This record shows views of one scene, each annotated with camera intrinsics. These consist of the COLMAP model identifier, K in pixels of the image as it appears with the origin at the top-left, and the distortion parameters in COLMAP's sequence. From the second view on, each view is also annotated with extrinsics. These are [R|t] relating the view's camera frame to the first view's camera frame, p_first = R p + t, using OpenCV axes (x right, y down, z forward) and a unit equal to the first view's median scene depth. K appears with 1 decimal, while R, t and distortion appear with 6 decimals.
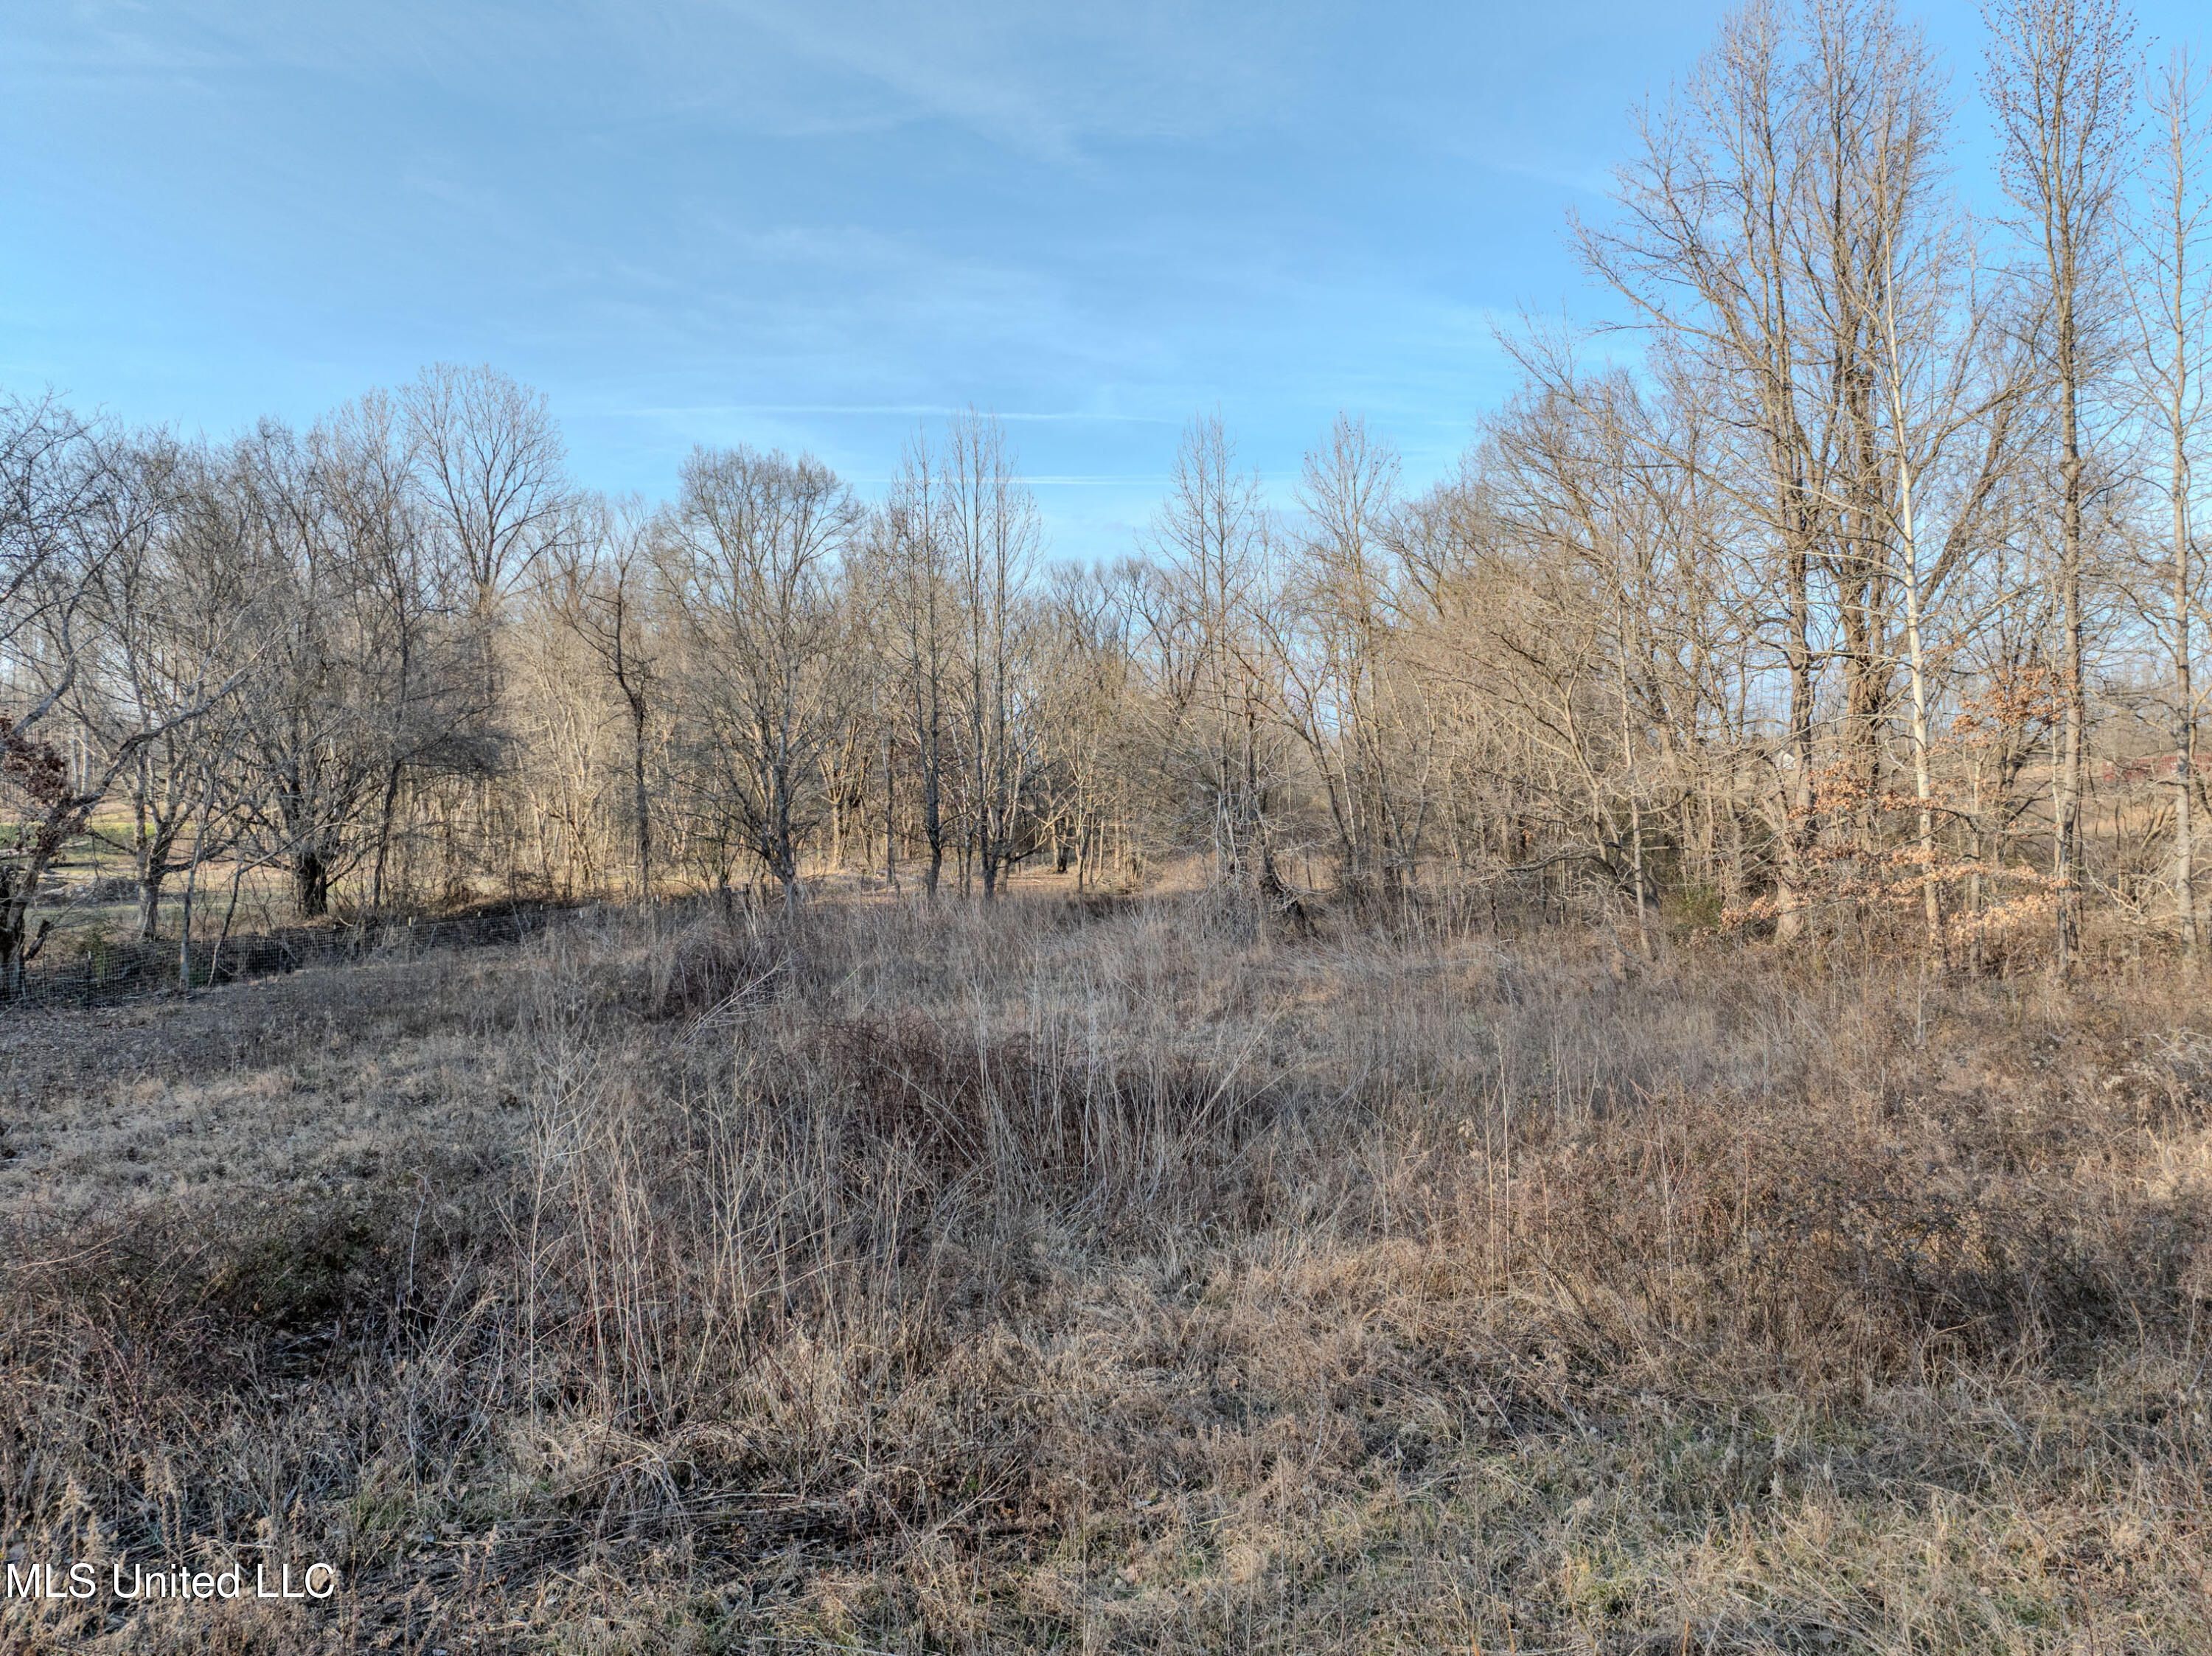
lens RADIAL K [[1576.8, 0, 1106.0], [0, 1576.8, 828.0], [0, 0, 1]] dist [-0.037665, -0.004442]
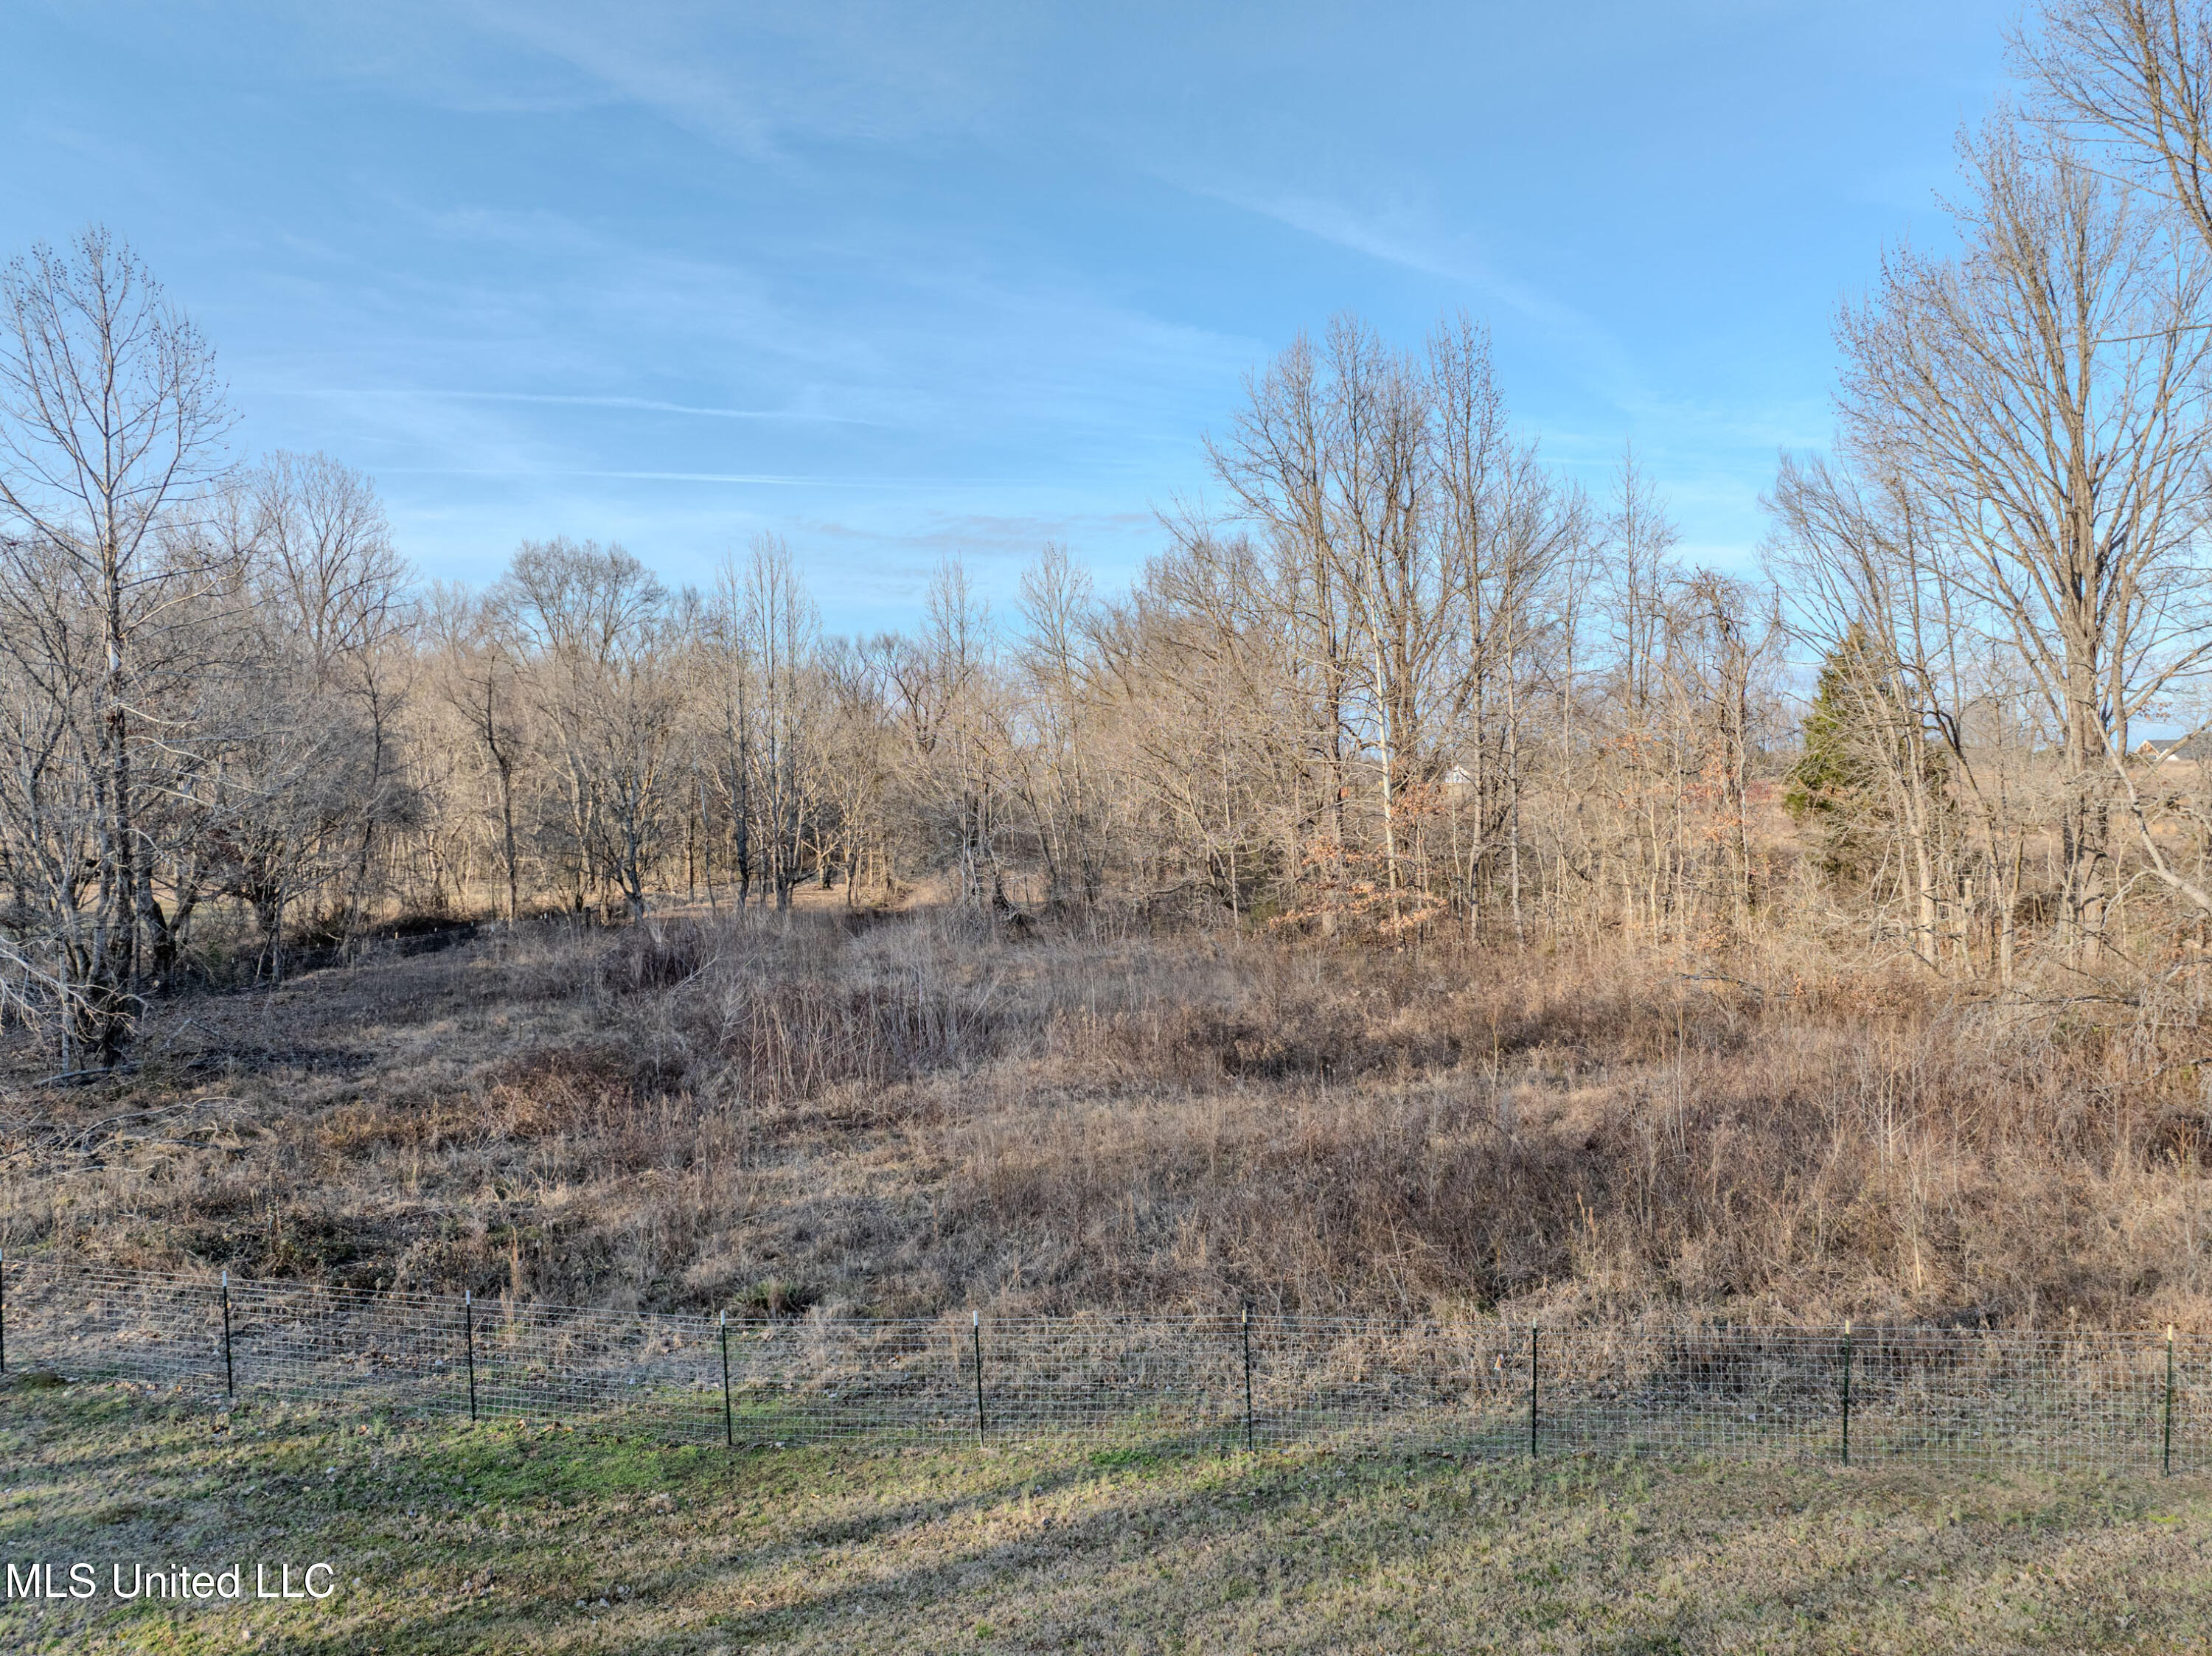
lens RADIAL K [[1576.8, 0, 1106.0], [0, 1576.8, 828.0], [0, 0, 1]] dist [-0.037665, -0.004442]
pose [[0.985253, -0.004268, 0.171051, -0.035474], [0.004791, 0.999985, -0.002643, -0.021125], [-0.171037, 0.003423, 0.985259, -0.335423]]
